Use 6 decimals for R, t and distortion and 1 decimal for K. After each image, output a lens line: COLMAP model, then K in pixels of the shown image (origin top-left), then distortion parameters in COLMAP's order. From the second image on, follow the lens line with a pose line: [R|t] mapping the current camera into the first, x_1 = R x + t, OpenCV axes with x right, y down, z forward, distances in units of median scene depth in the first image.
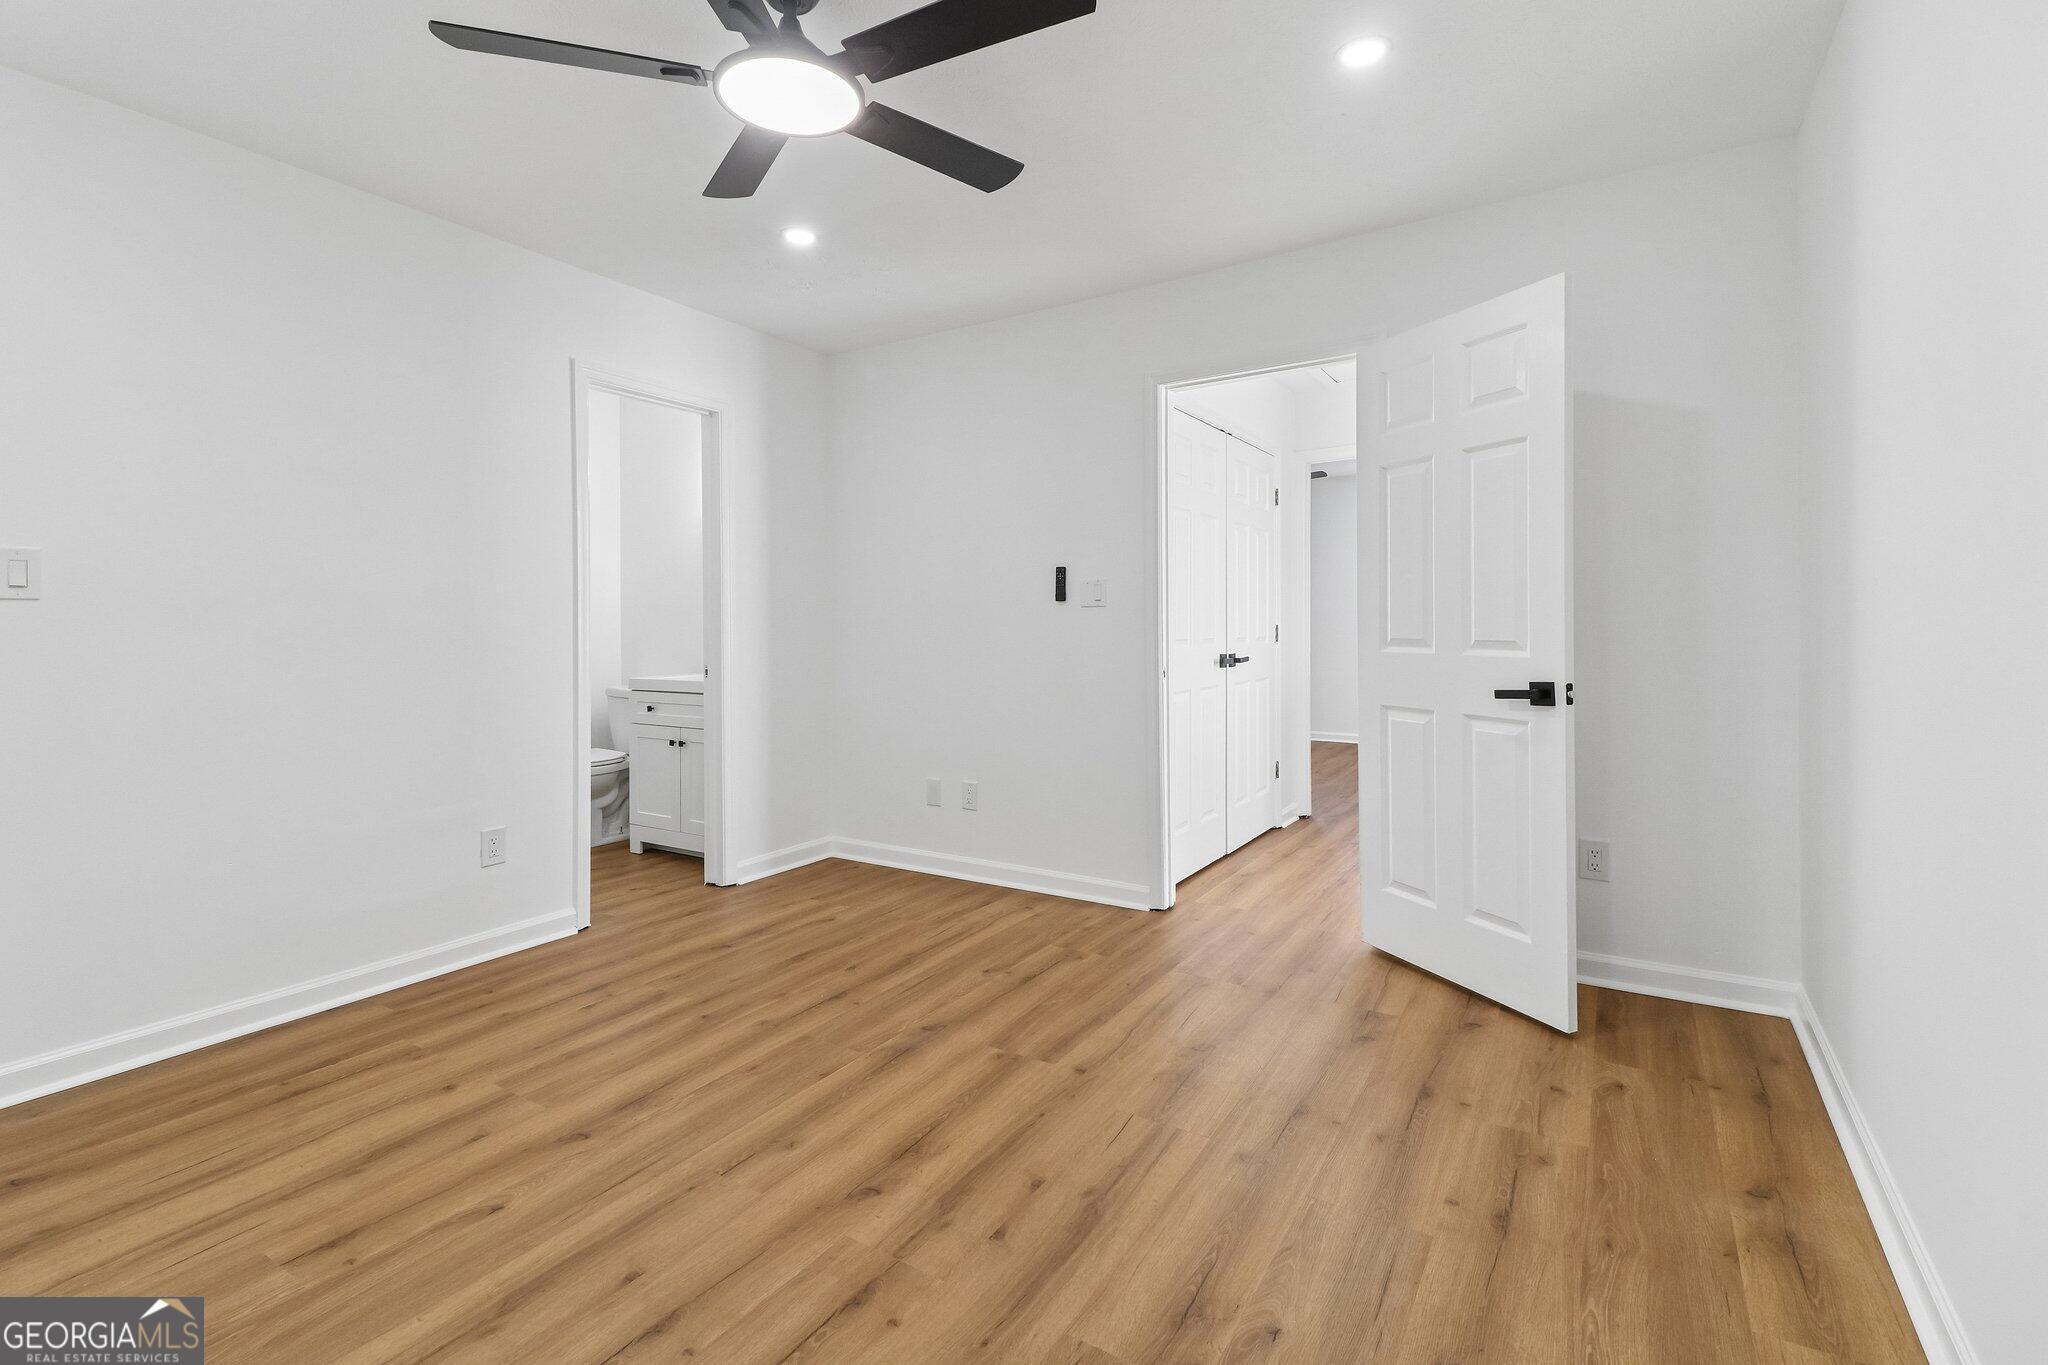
lens RADIAL K [[944.9, 0, 1005.6], [0, 944.9, 601.0], [0, 0, 1]] dist [0.036140, -0.015582]
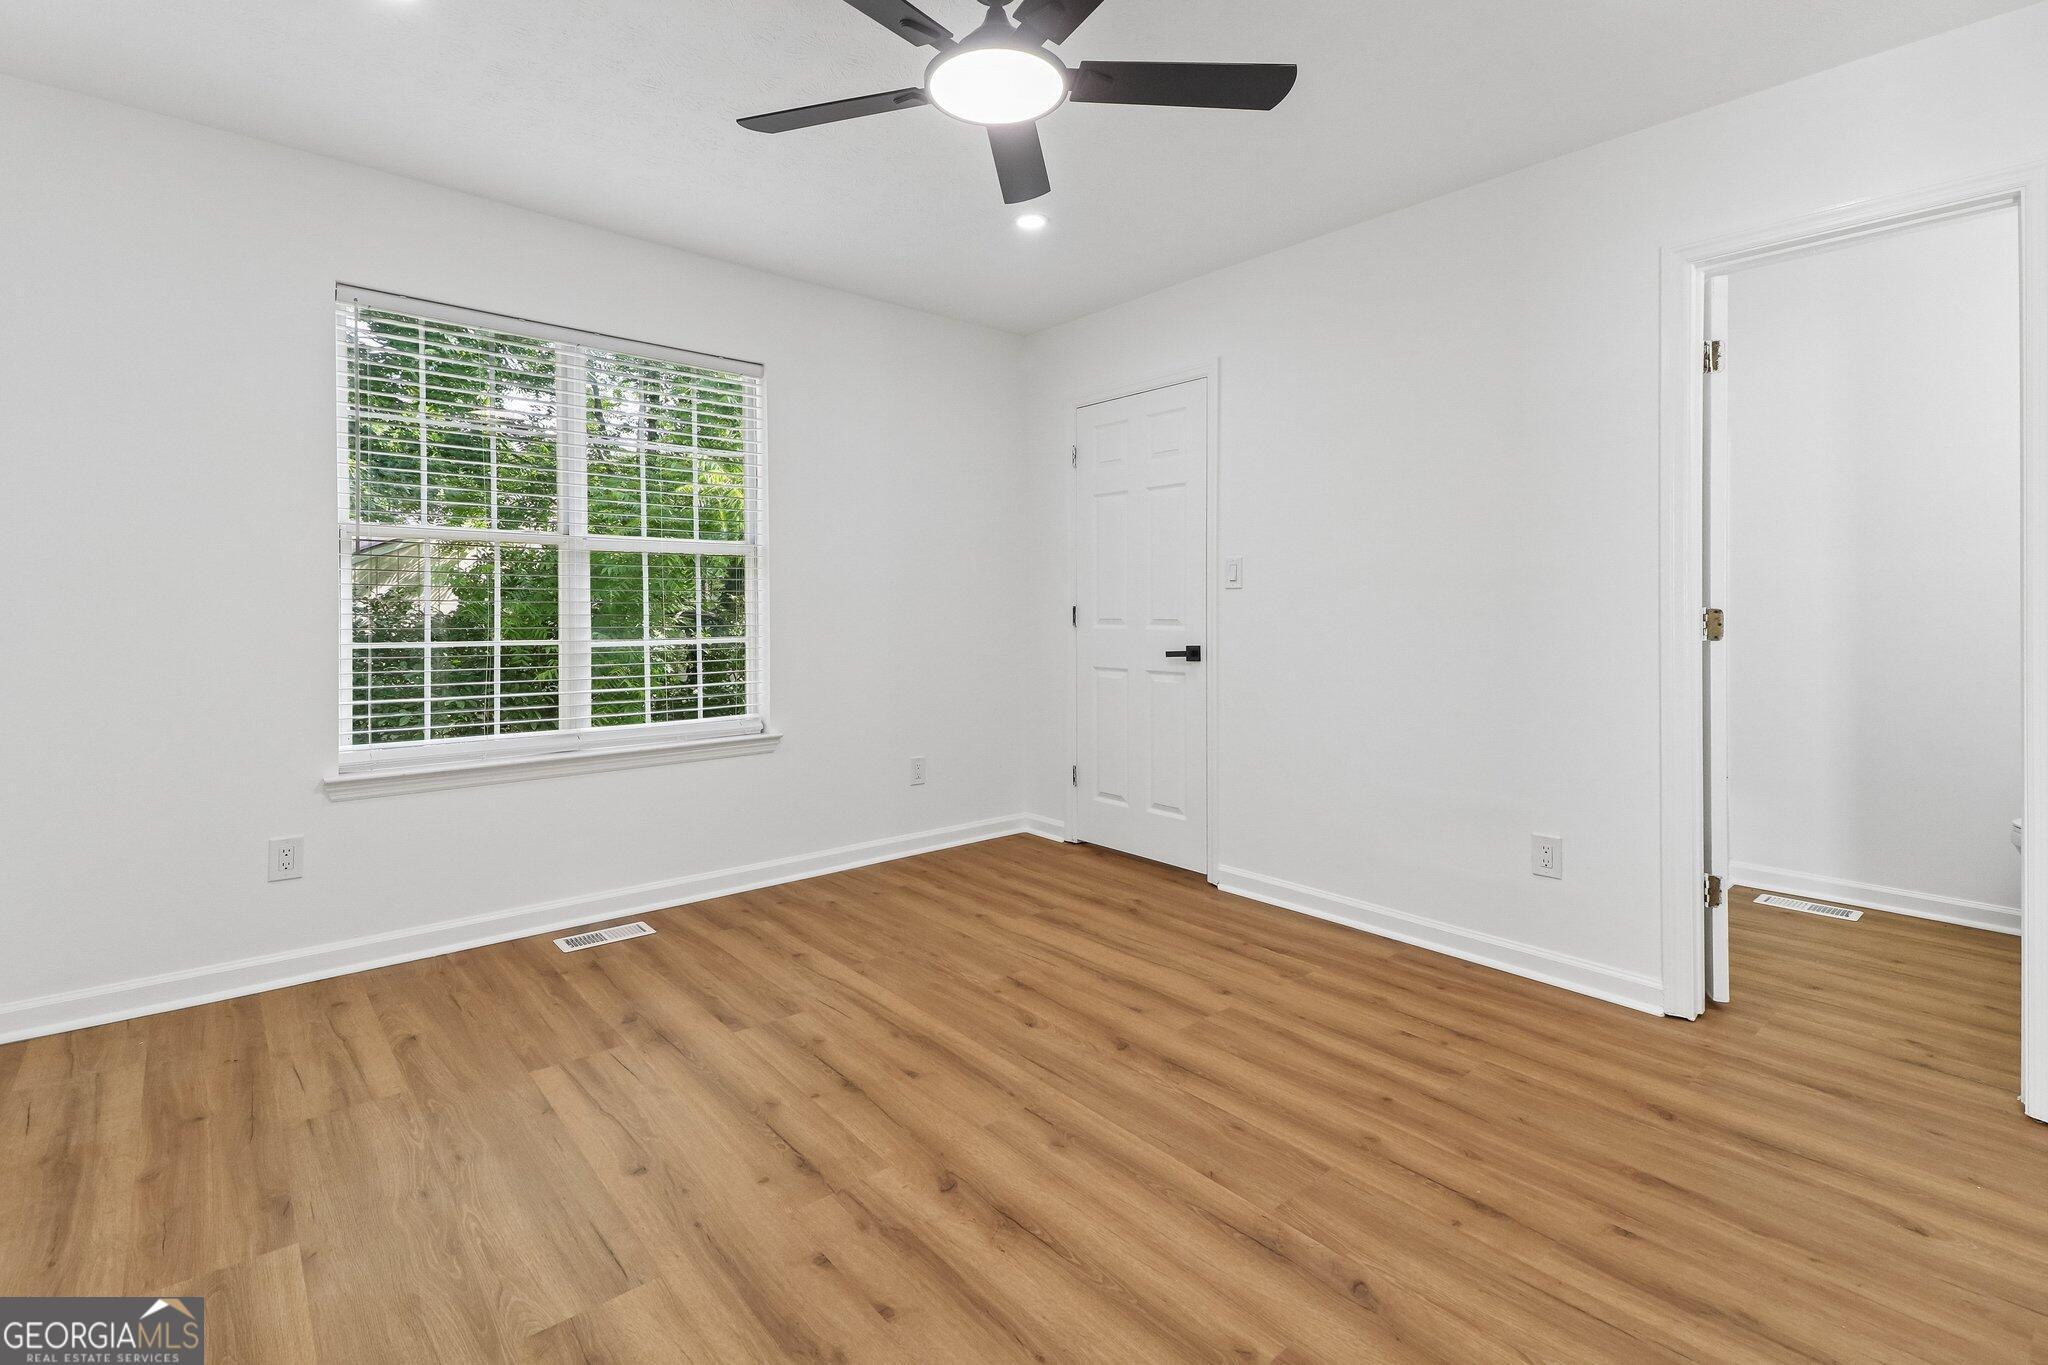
lens RADIAL K [[944.9, 0, 1005.6], [0, 944.9, 601.0], [0, 0, 1]] dist [0.036140, -0.015582]
pose [[-0.297976, -0.000358, -0.954573, 0.666322], [0.021473, 0.999744, -0.007078, 0.029424], [0.954332, -0.022607, -0.297892, 1.181791]]
